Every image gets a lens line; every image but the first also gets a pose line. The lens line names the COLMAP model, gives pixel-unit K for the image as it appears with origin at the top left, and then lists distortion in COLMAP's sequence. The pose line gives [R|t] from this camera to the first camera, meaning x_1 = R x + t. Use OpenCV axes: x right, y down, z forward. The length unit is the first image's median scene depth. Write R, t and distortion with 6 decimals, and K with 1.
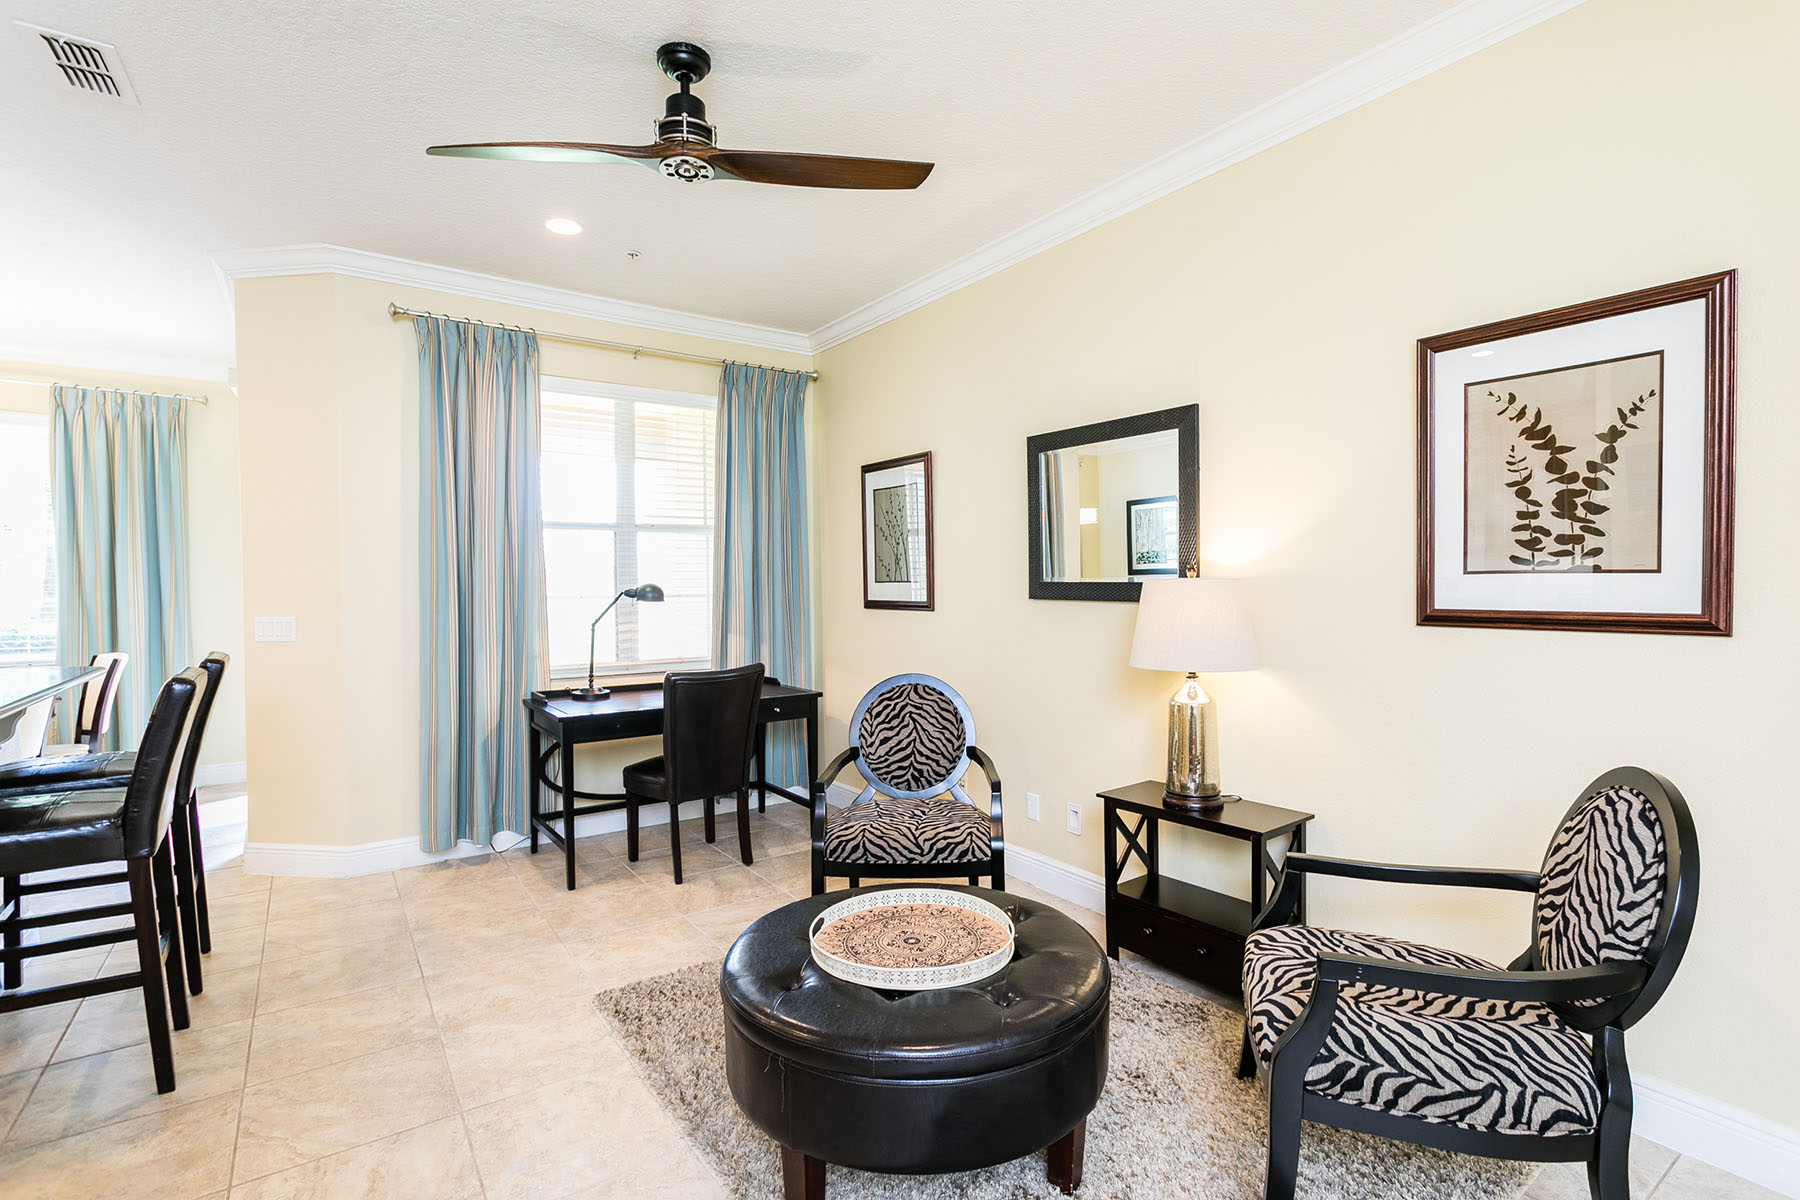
lens RADIAL K [[845.5, 0, 906.1], [0, 845.5, 602.2], [0, 0, 1]] dist [-0.004276, 0.000631]
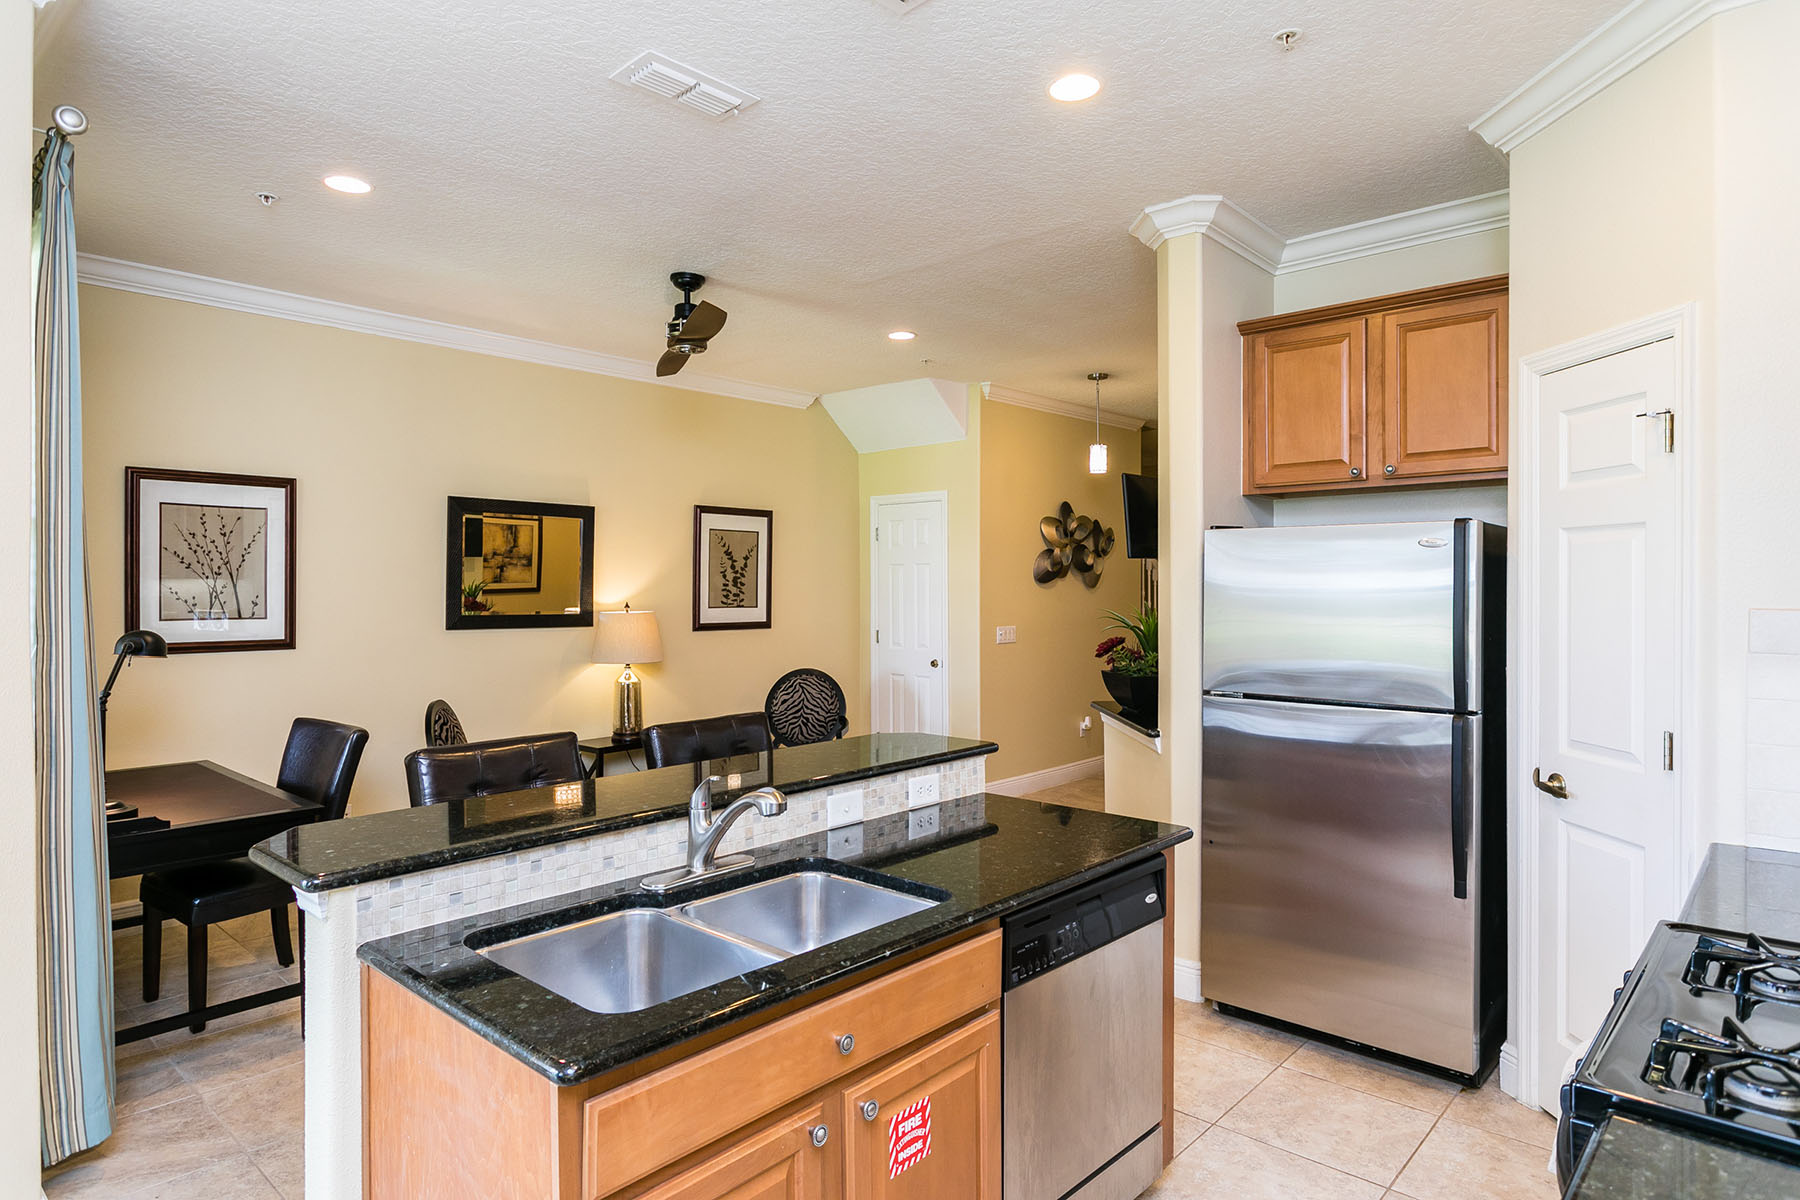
lens RADIAL K [[1030.5, 0, 900.0], [0, 1030.5, 600.0], [0, 0, 1]] dist [0.001534, -0.000075]
pose [[-0.215616, -0.007423, 0.976450, -1.492935], [0.020566, 0.999715, 0.012141, -0.052744], [-0.976262, 0.022700, -0.215402, 0.718081]]
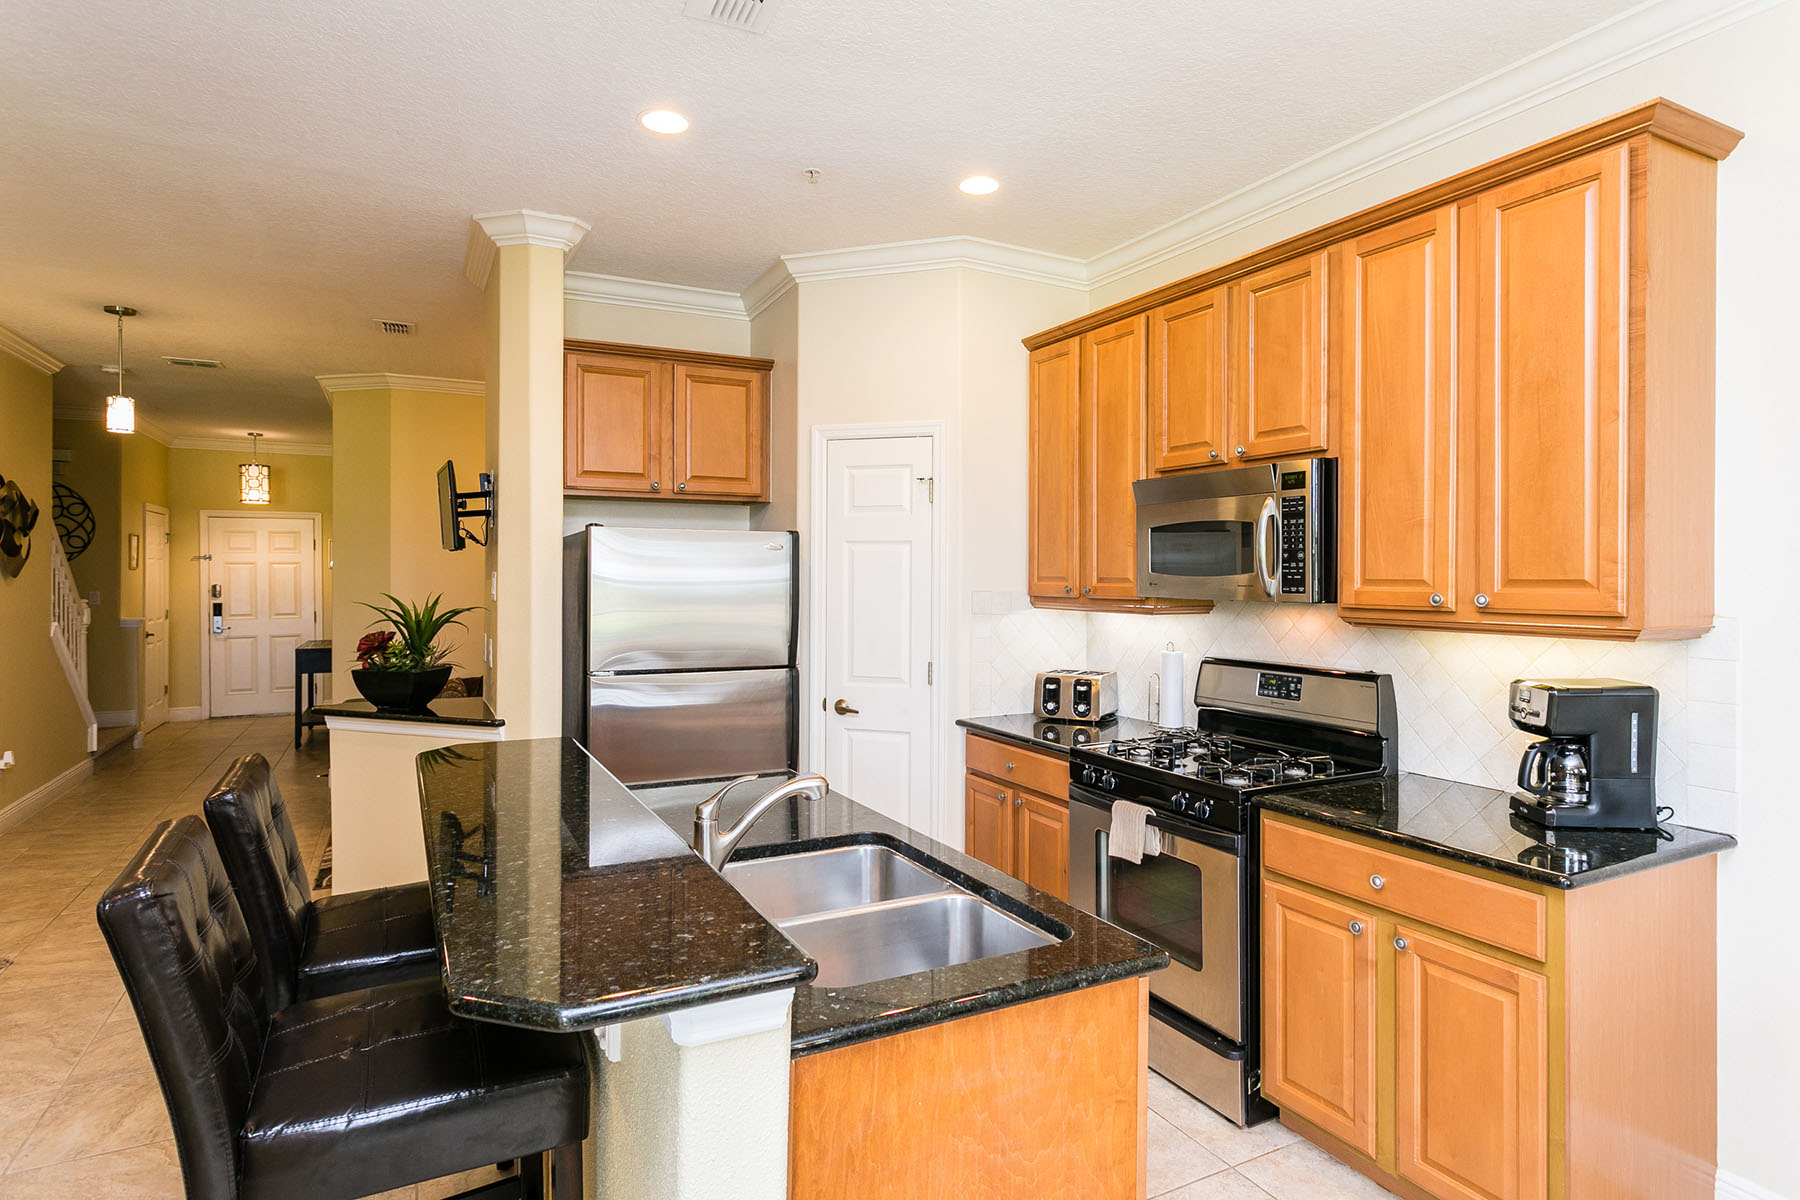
lens RADIAL K [[966.9, 0, 898.5], [0, 966.9, 571.8], [0, 0, 1]] dist [-0.000350, -0.000237]
pose [[-0.990719, 0.002973, 0.135893, -1.046712], [0.004848, 0.999898, 0.013467, -0.066289], [-0.135839, 0.014001, -0.990632, 1.193765]]
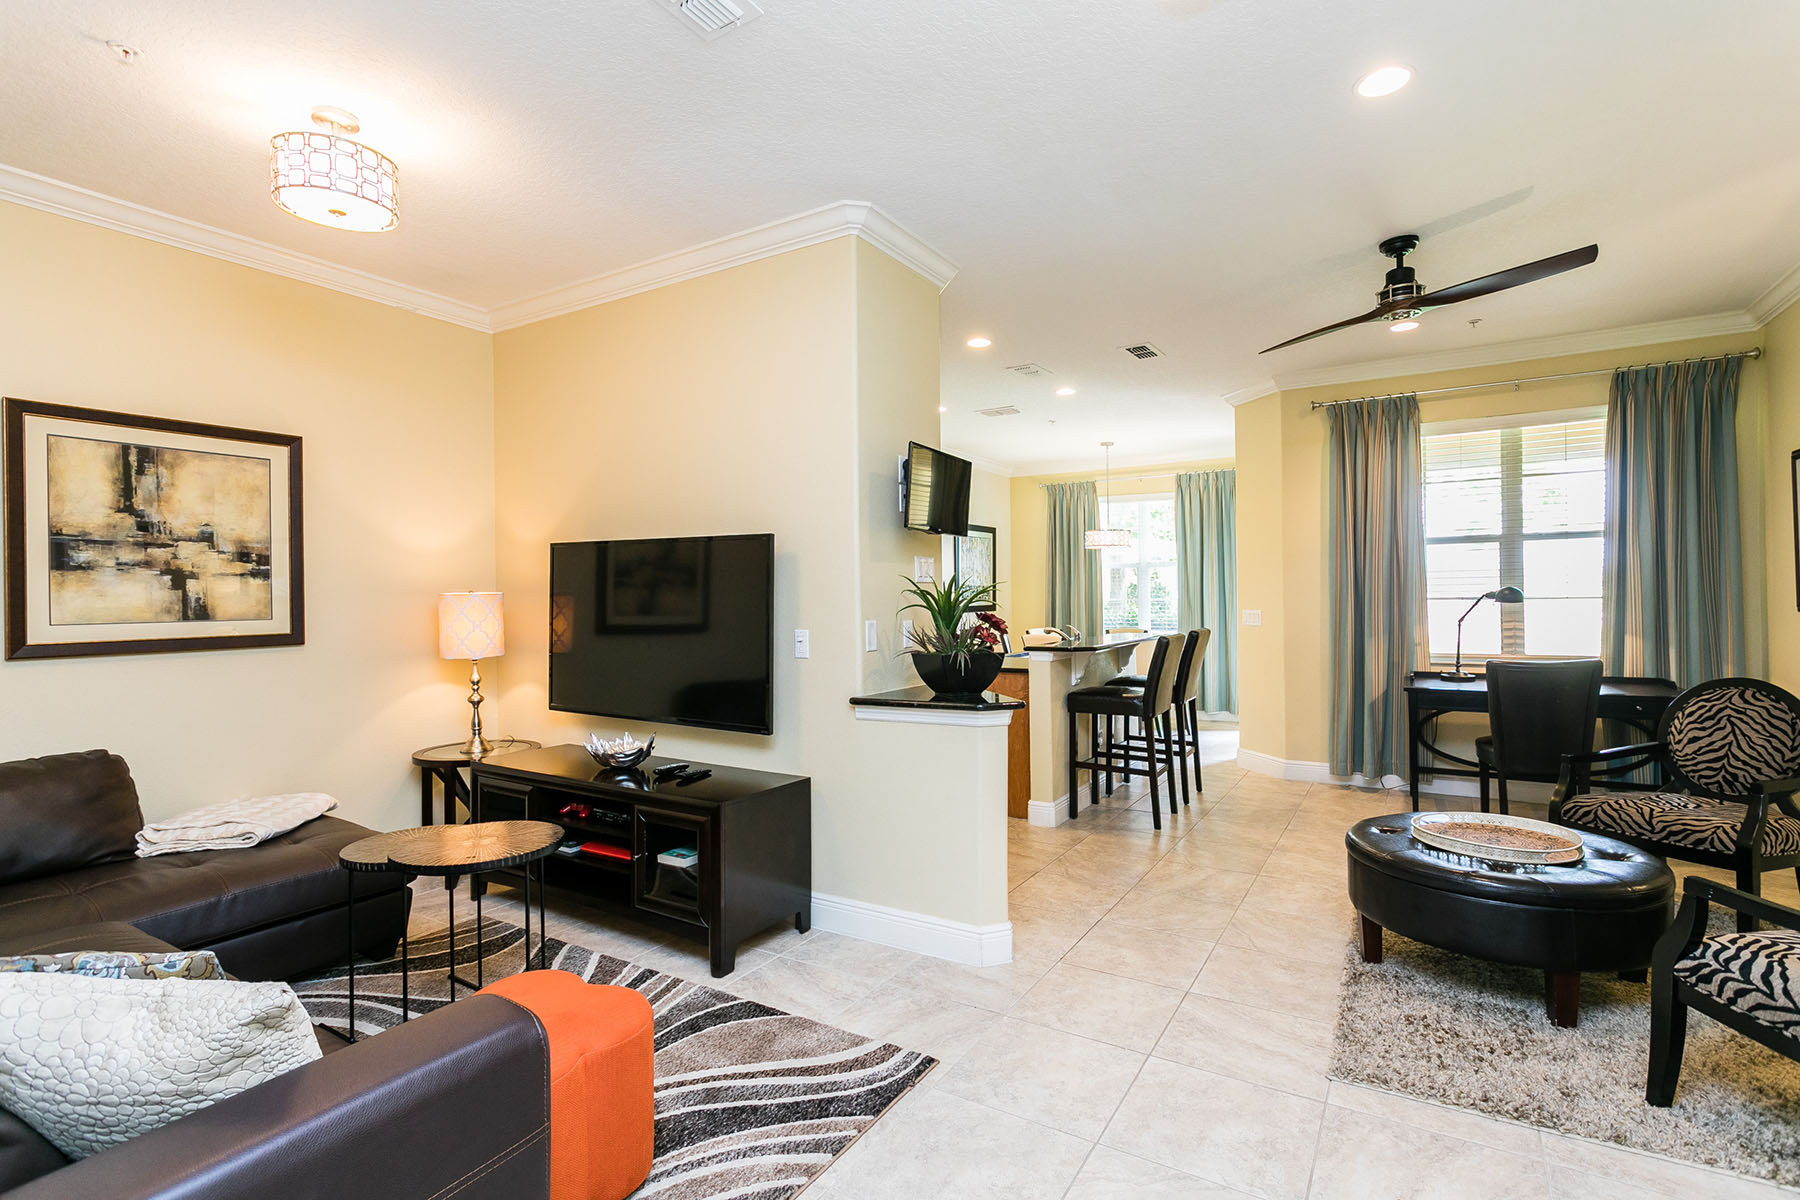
lens RADIAL K [[845.5, 0, 906.1], [0, 845.5, 602.2], [0, 0, 1]] dist [-0.004276, 0.000631]
pose [[0.393222, 0.005325, -0.919428, 0.535970], [-0.004780, 0.999982, 0.003748, -0.001697], [0.919431, 0.002921, 0.393241, -0.276045]]
